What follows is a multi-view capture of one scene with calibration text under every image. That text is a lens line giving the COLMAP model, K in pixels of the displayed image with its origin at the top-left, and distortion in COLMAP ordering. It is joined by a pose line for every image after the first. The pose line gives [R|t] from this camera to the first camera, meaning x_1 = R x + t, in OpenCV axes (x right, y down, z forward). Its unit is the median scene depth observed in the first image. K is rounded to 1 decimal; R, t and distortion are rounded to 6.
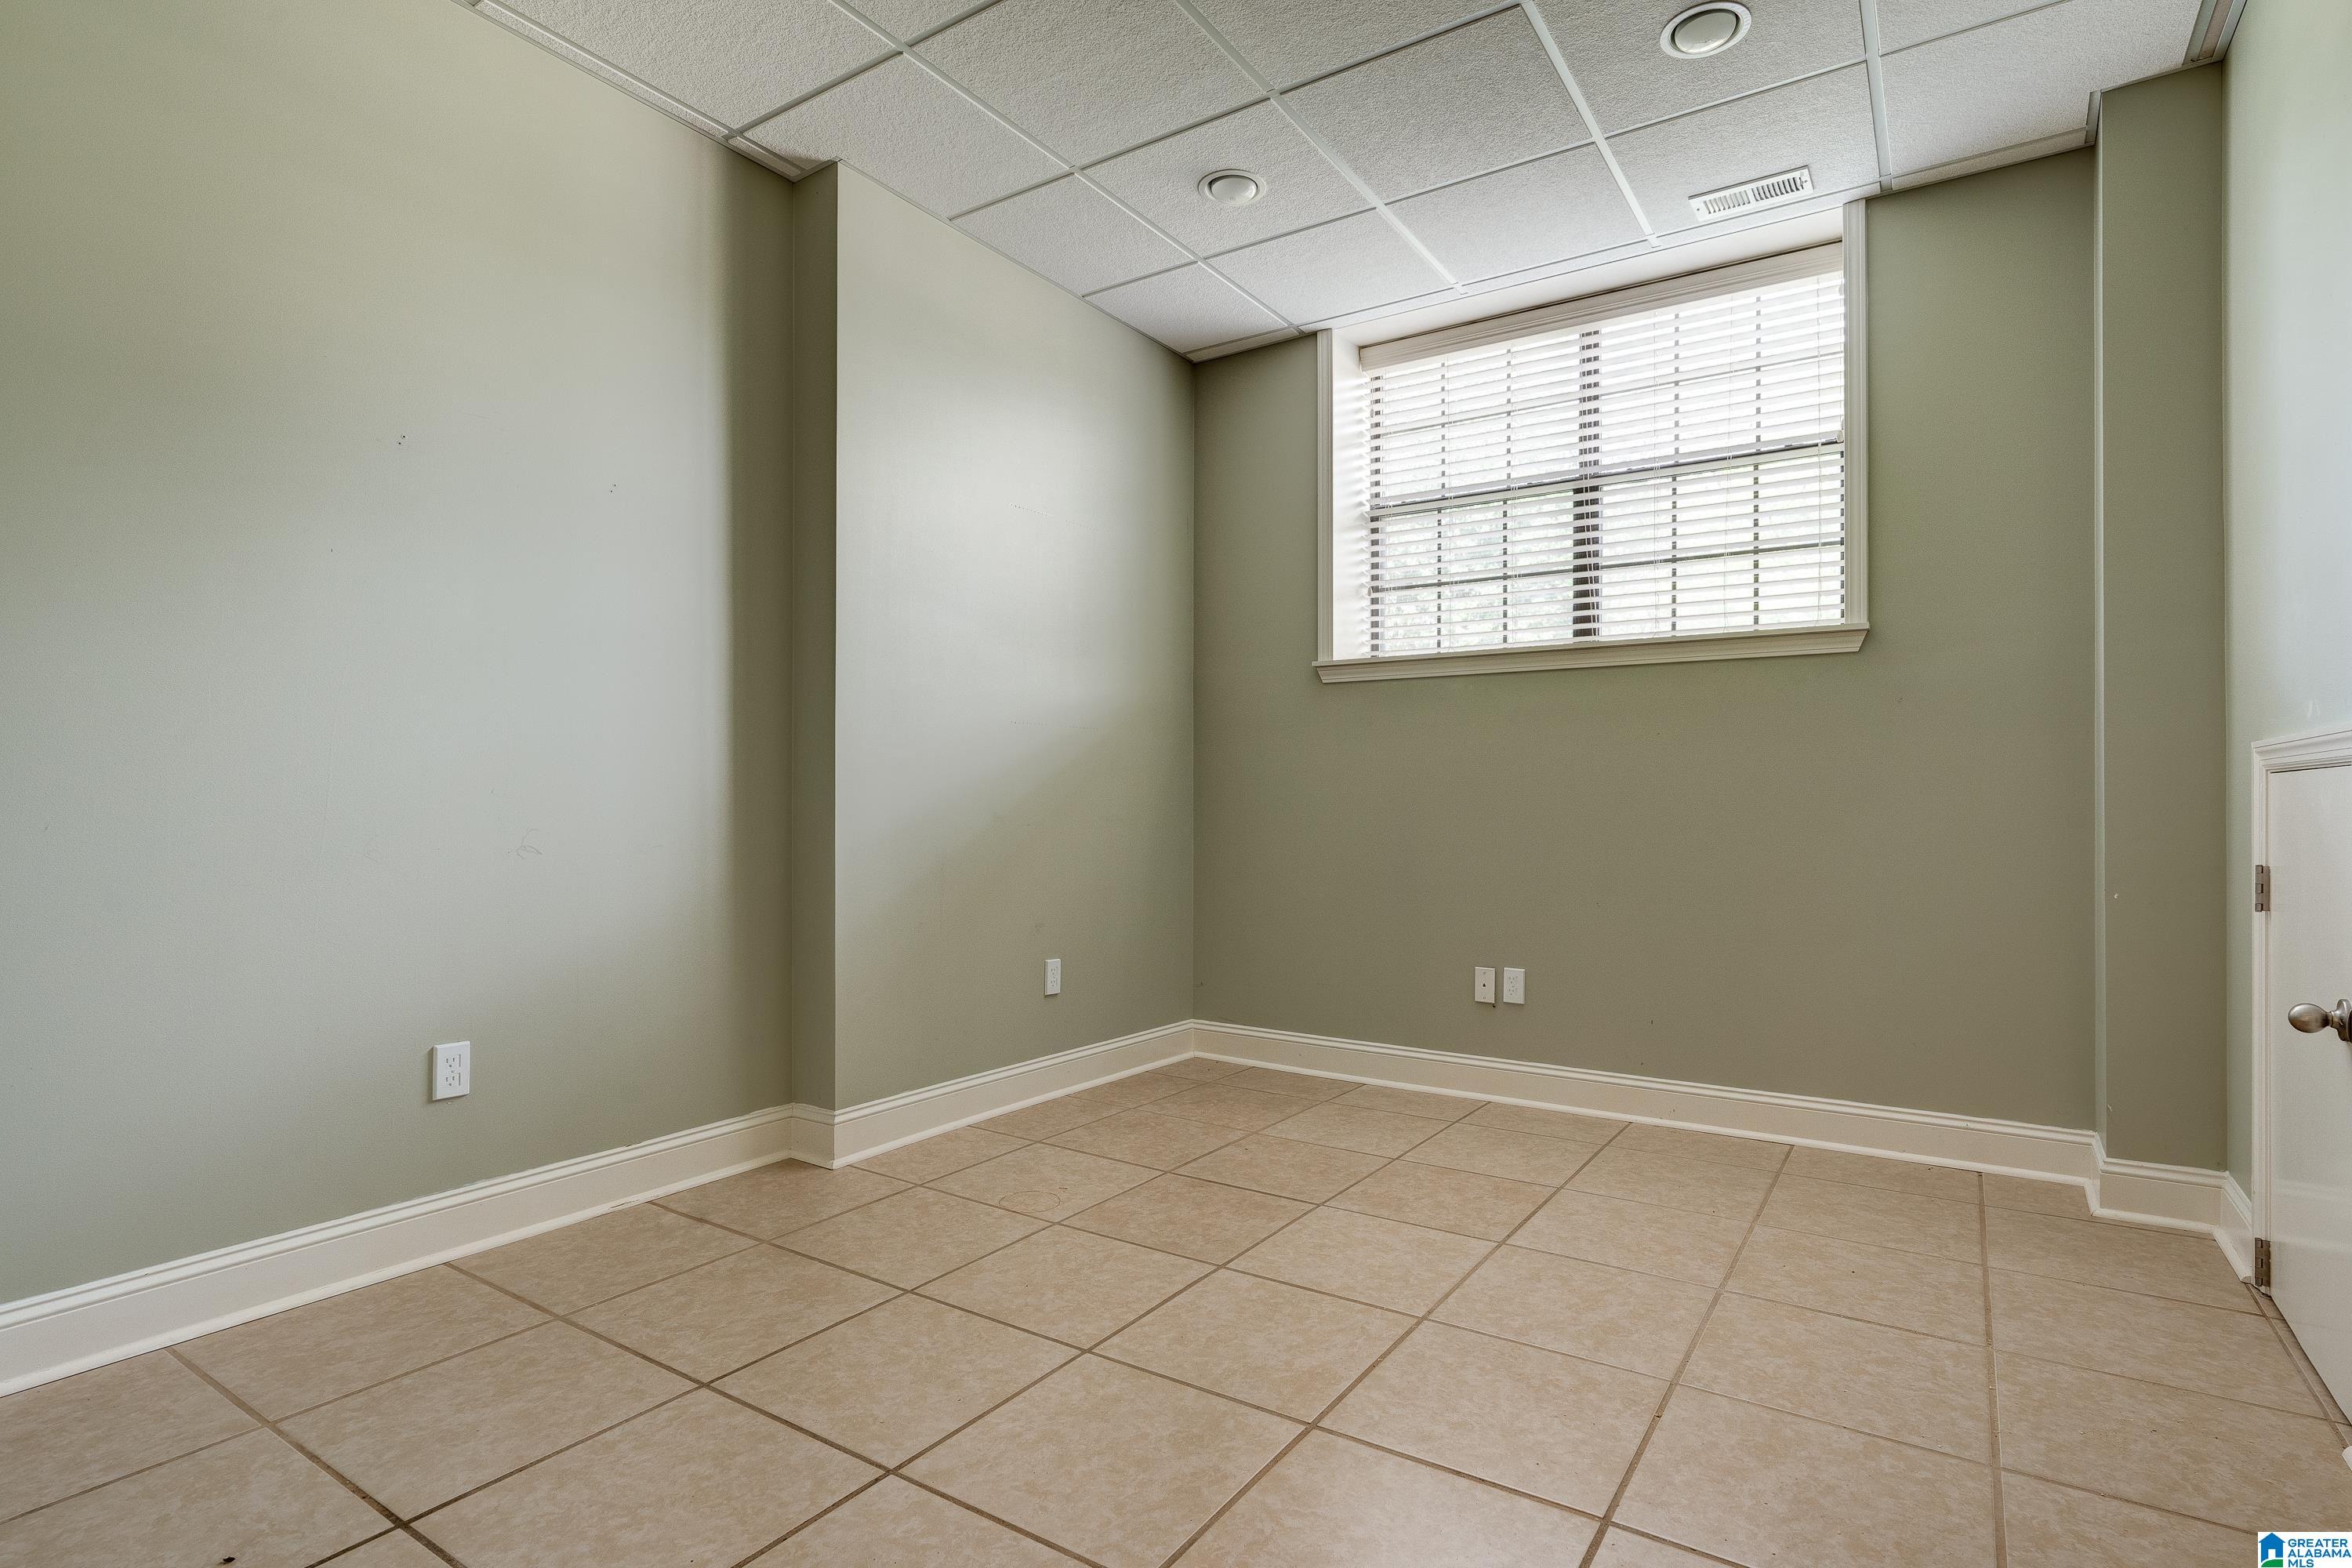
lens RADIAL K [[1165.6, 0, 1177.2], [0, 1165.6, 797.6], [0, 0, 1]] dist [-0.000195, -0.000124]
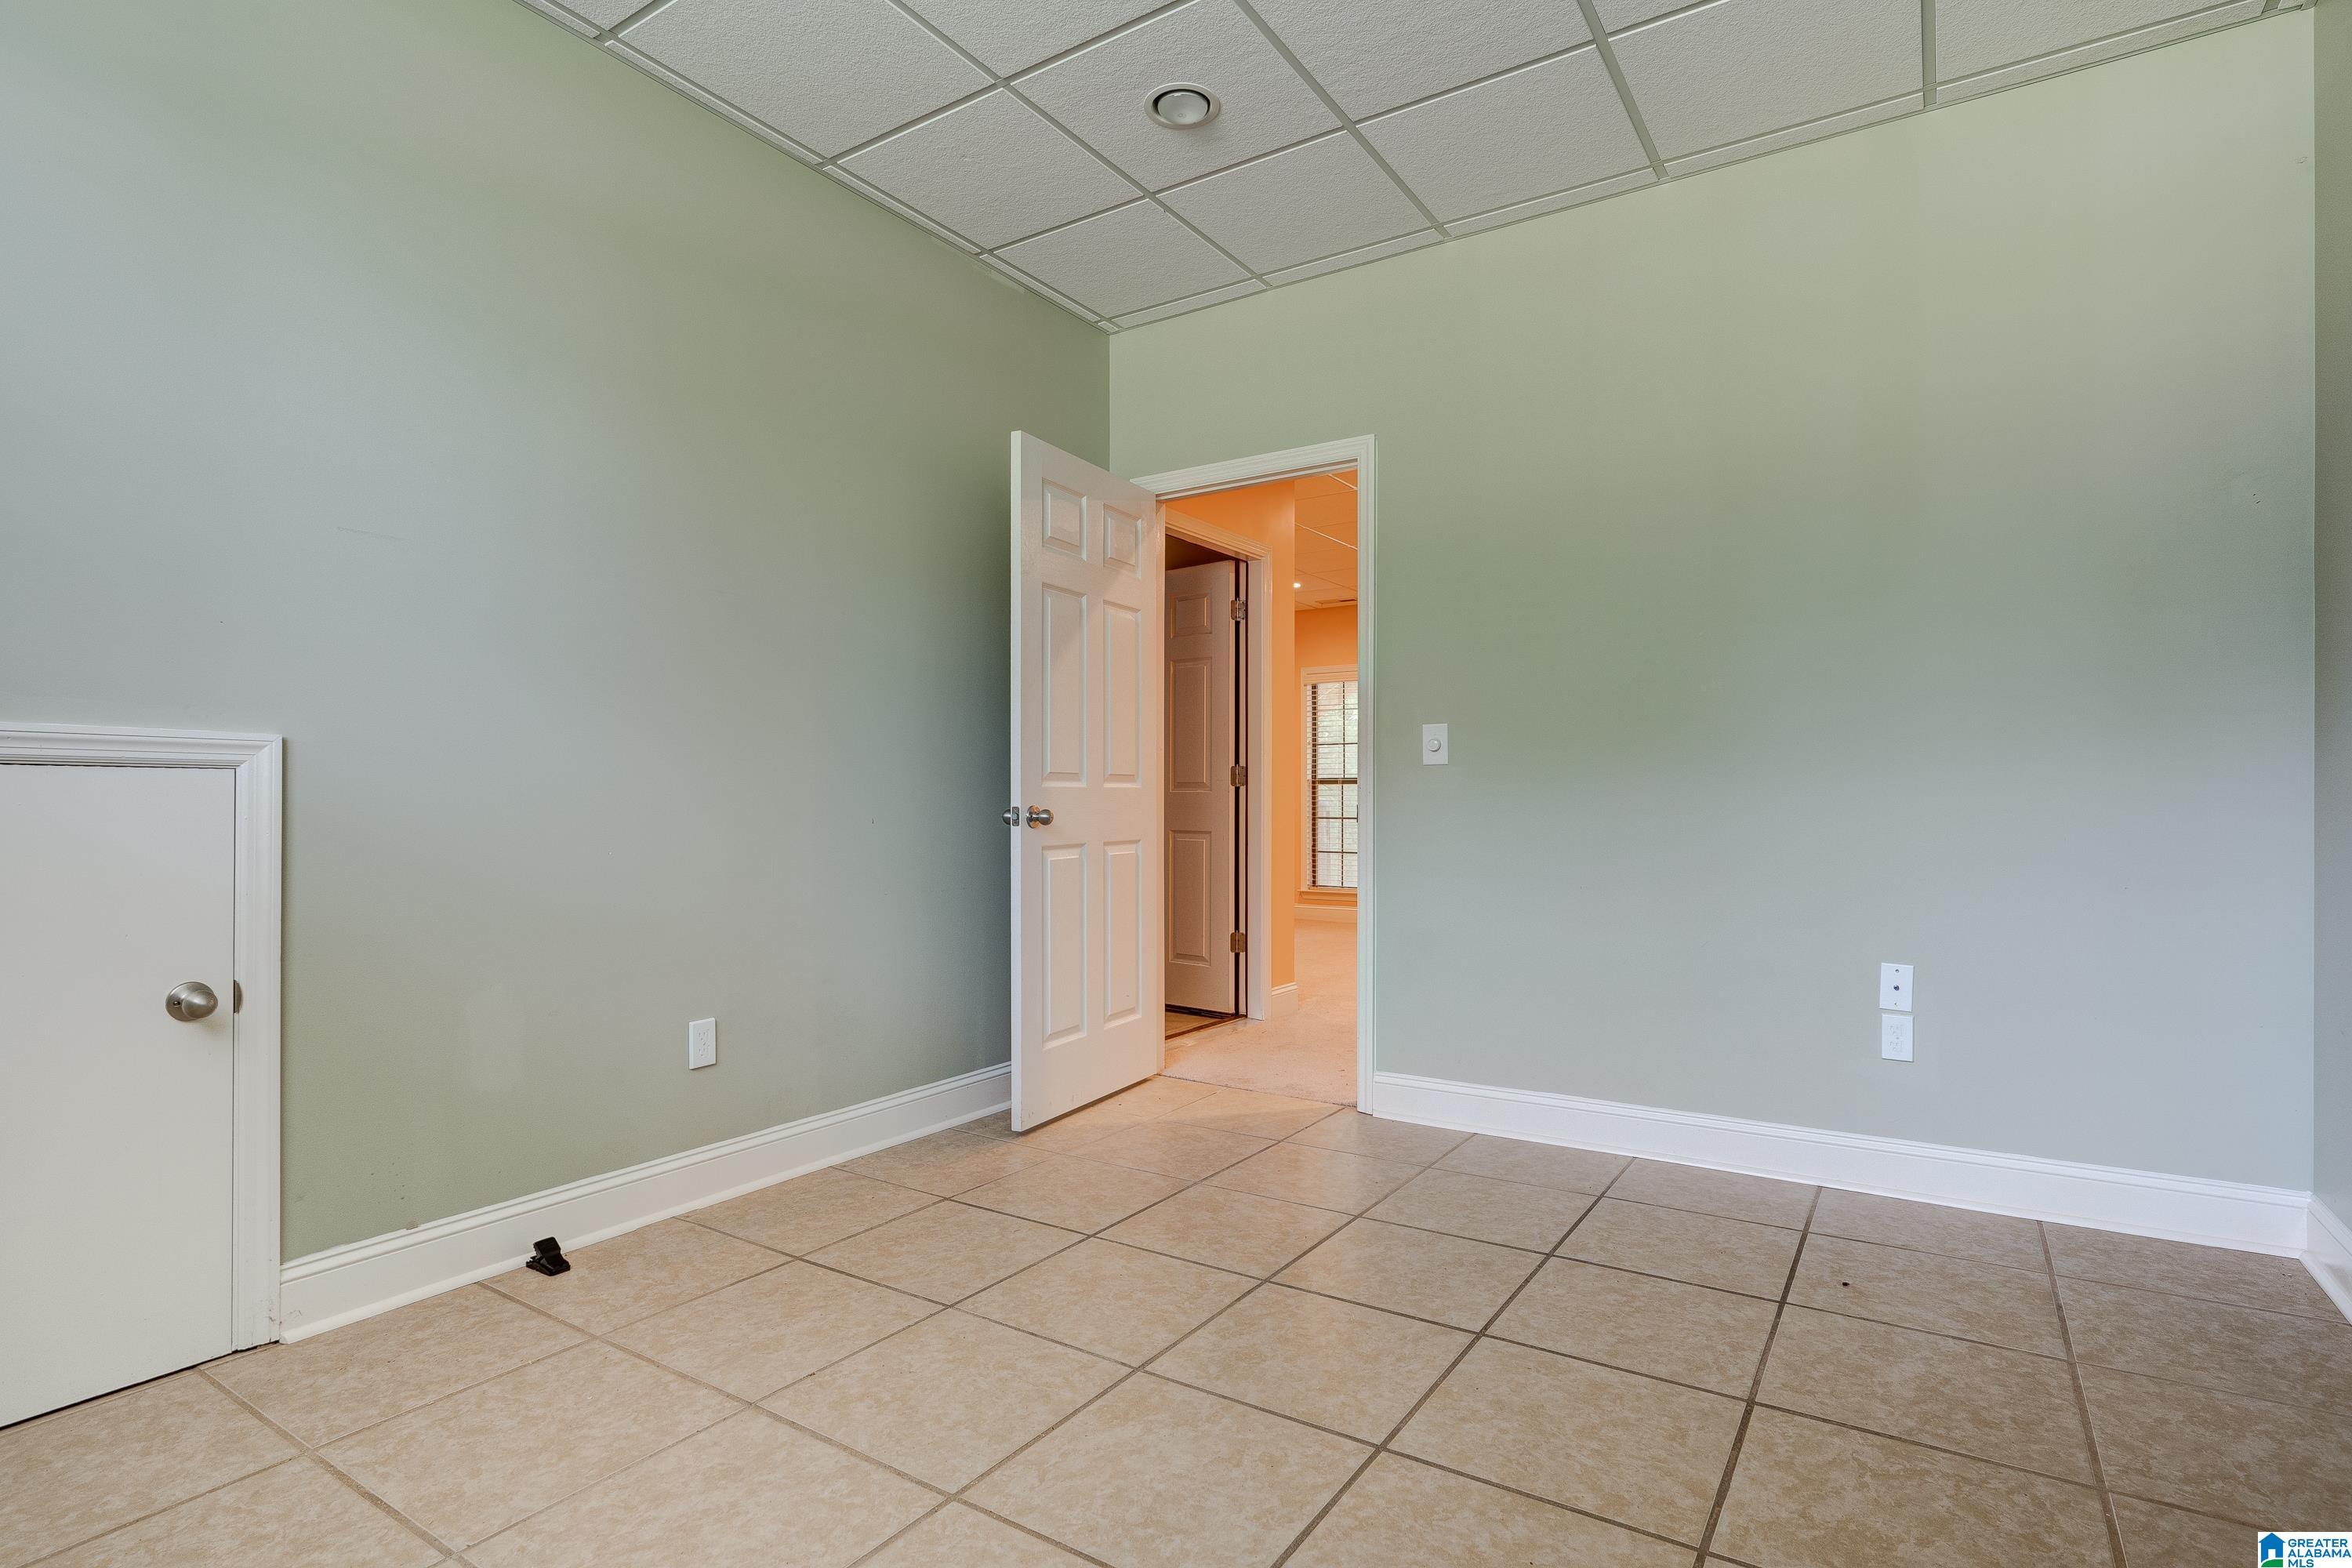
lens RADIAL K [[1165.6, 0, 1177.2], [0, 1165.6, 797.6], [0, 0, 1]] dist [-0.000195, -0.000124]
pose [[-0.999890, -0.002624, -0.014584, 0.089512], [-0.002497, 0.999959, -0.008665, 0.007384], [0.014607, -0.008628, -0.999856, 1.954833]]
